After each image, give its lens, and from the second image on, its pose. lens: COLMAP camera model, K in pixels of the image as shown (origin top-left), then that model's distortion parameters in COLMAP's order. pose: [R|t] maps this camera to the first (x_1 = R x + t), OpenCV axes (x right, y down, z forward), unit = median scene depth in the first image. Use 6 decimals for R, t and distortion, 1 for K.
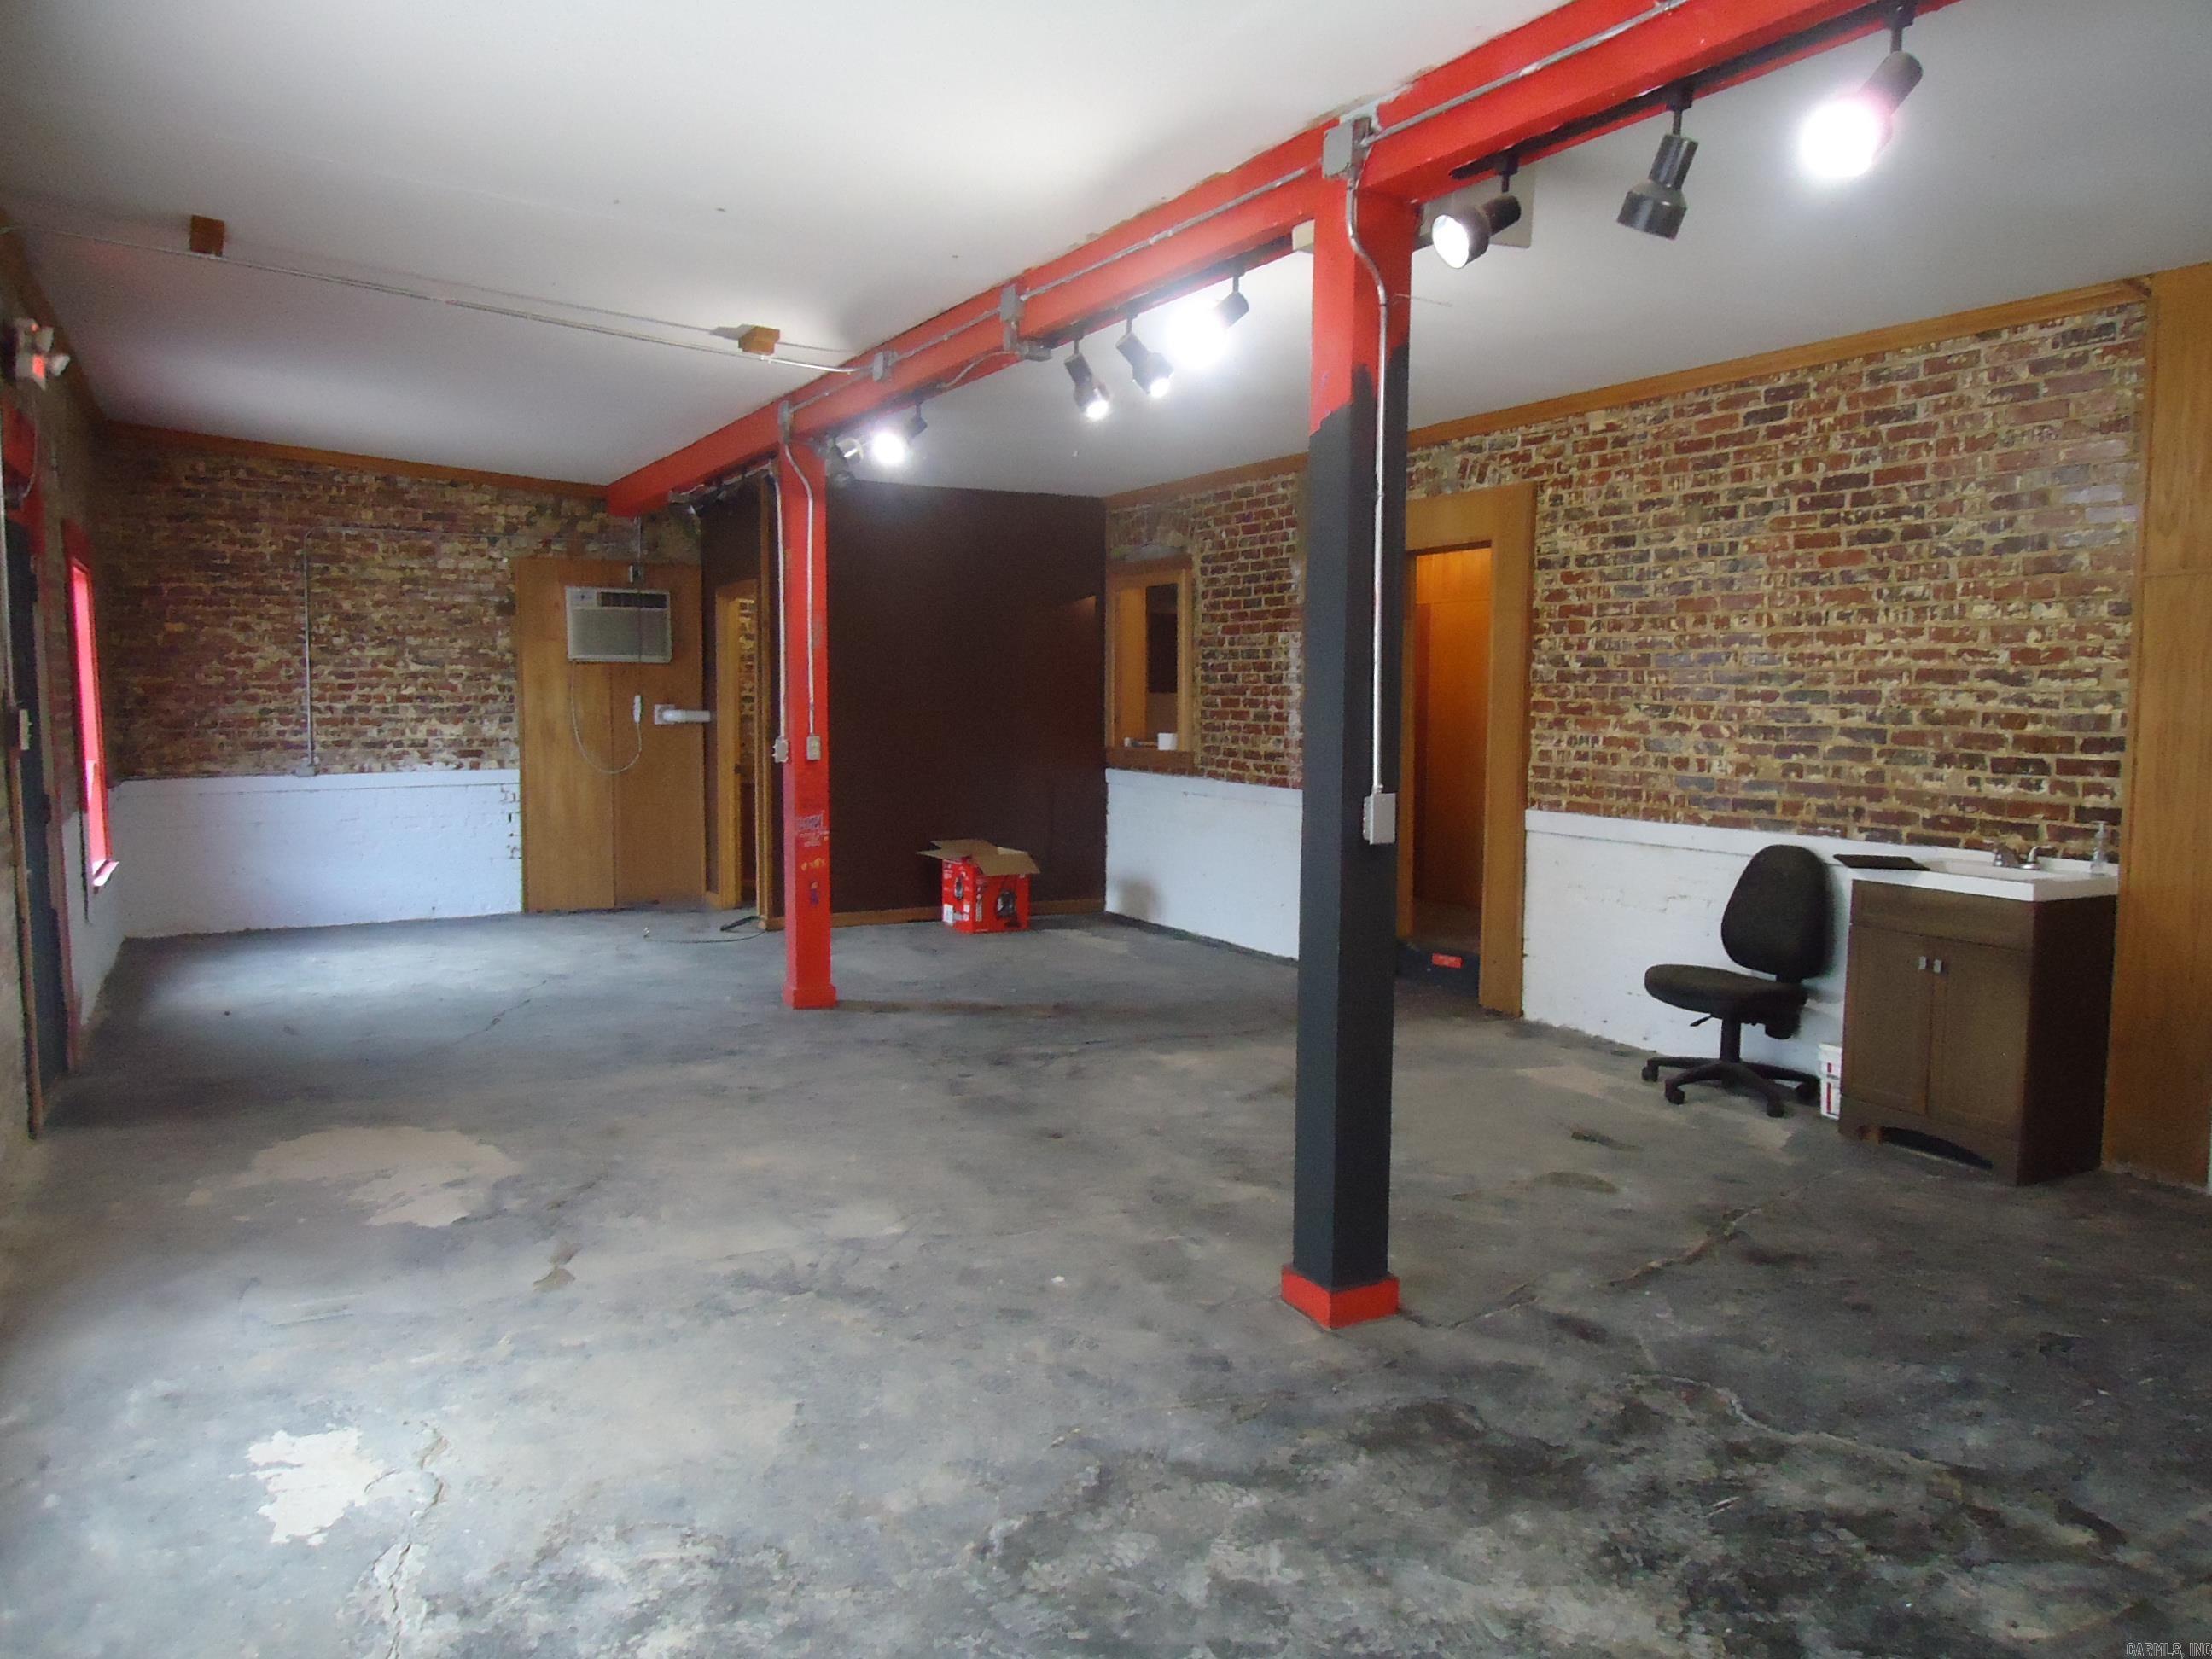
lens RADIAL K [[1603.0, 0, 1115.3], [0, 1603.0, 820.5], [0, 0, 1]] dist [-0.009128, 0.004648]
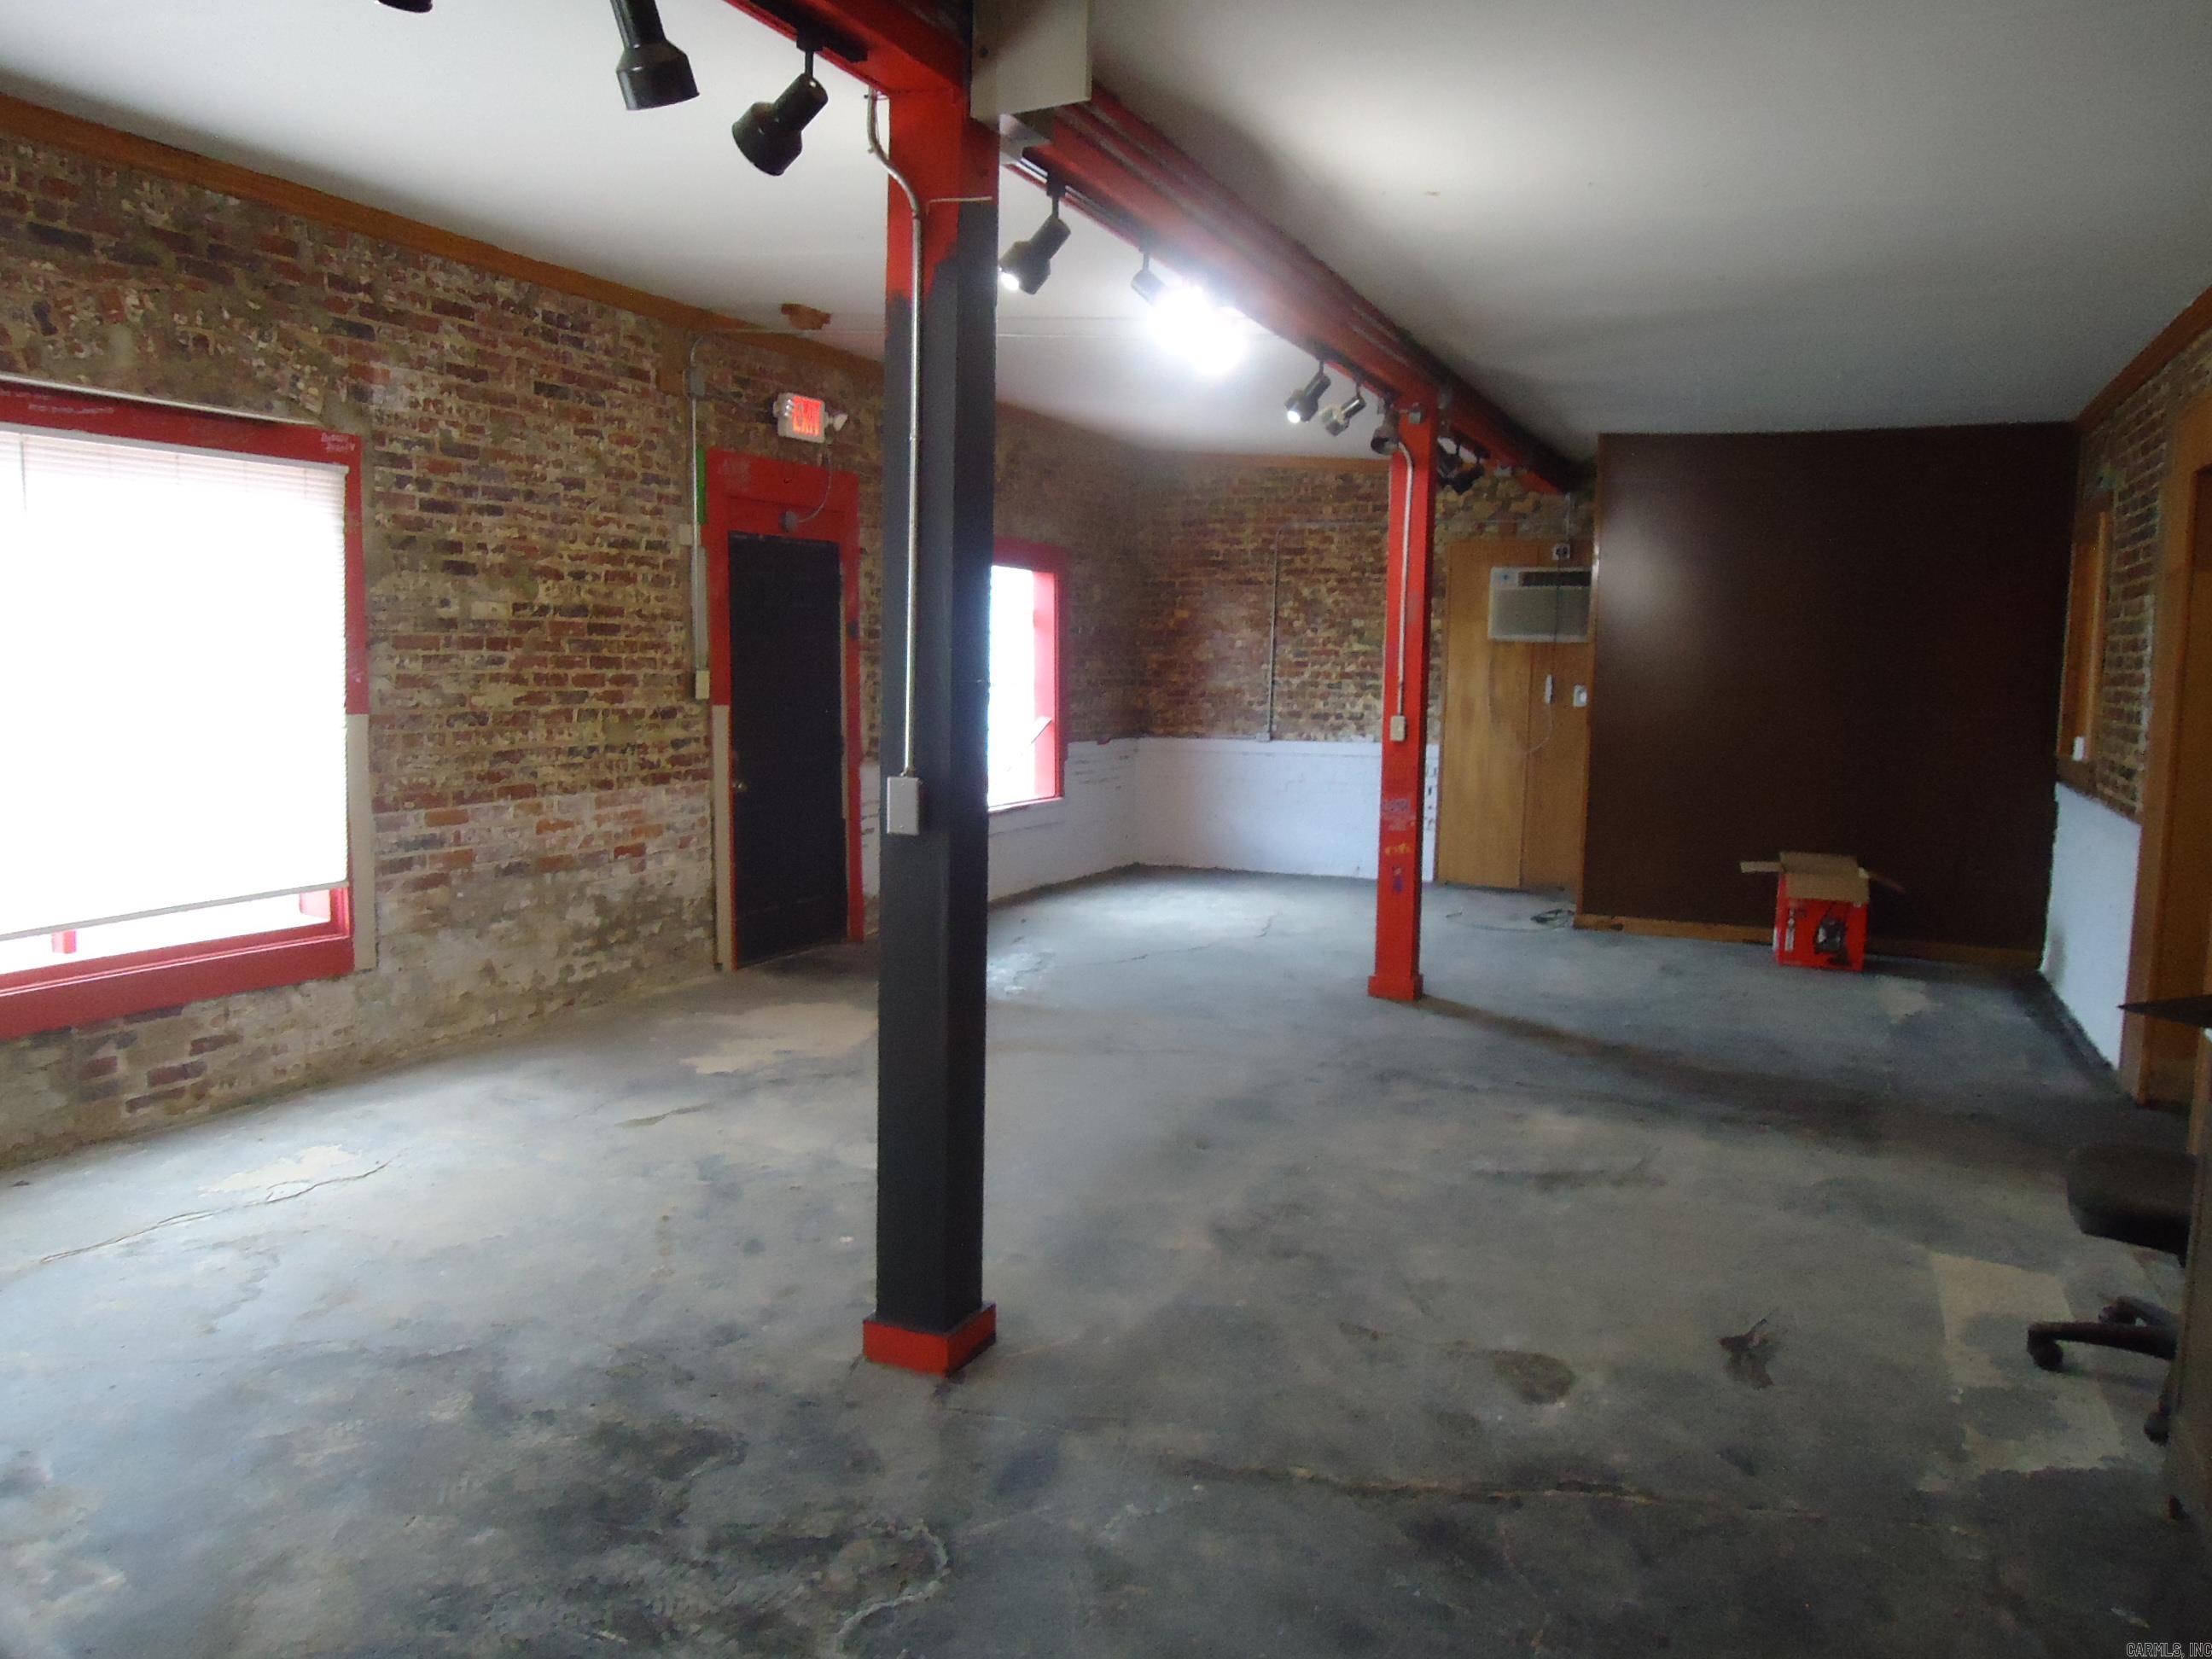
lens RADIAL K [[1603.0, 0, 1106.5], [0, 1603.0, 820.9], [0, 0, 1]] dist [-0.009128, 0.004648]
pose [[0.604812, 0.084755, -0.791845, 0.508204], [-0.078017, 0.995843, 0.047001, -0.023159], [0.792537, 0.033350, 0.608911, 0.301593]]
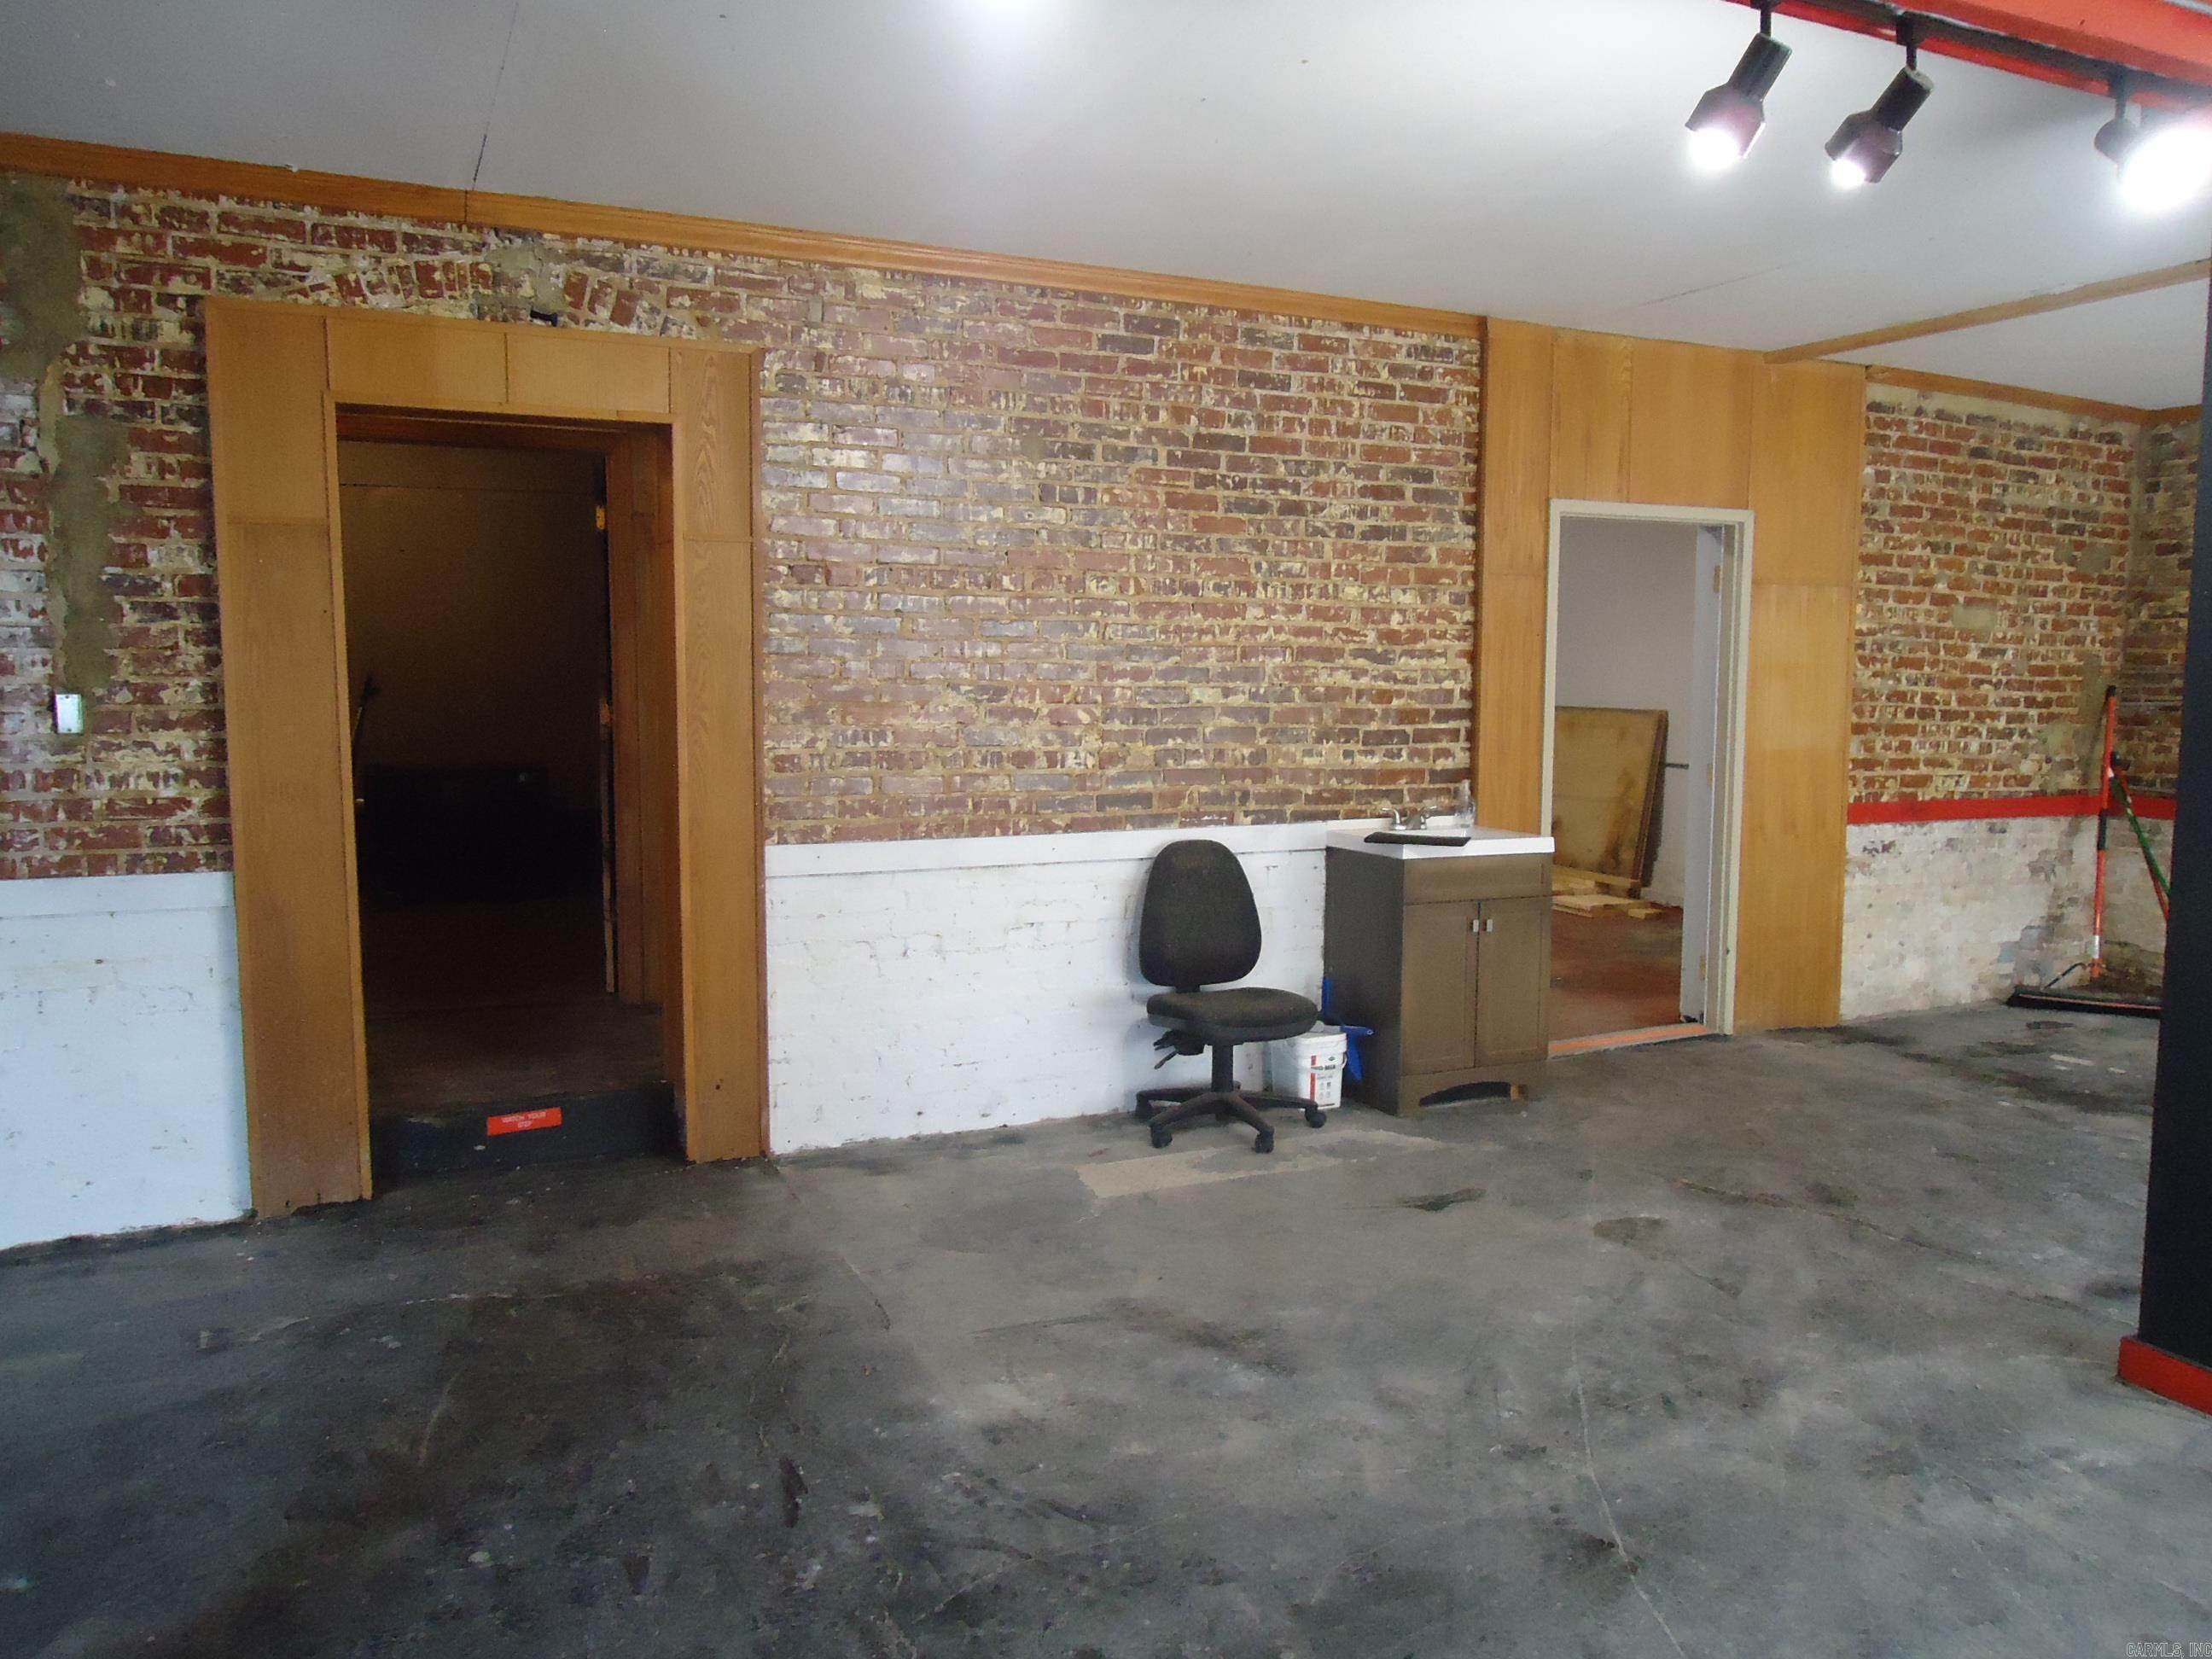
lens RADIAL K [[1603.0, 0, 1104.5], [0, 1603.0, 824.5], [0, 0, 1]] dist [-0.009128, 0.004648]
pose [[0.065729, -0.102989, 0.992508, -0.420311], [0.074201, 0.992410, 0.098065, -0.075229], [-0.995075, 0.067200, 0.072872, 0.868390]]
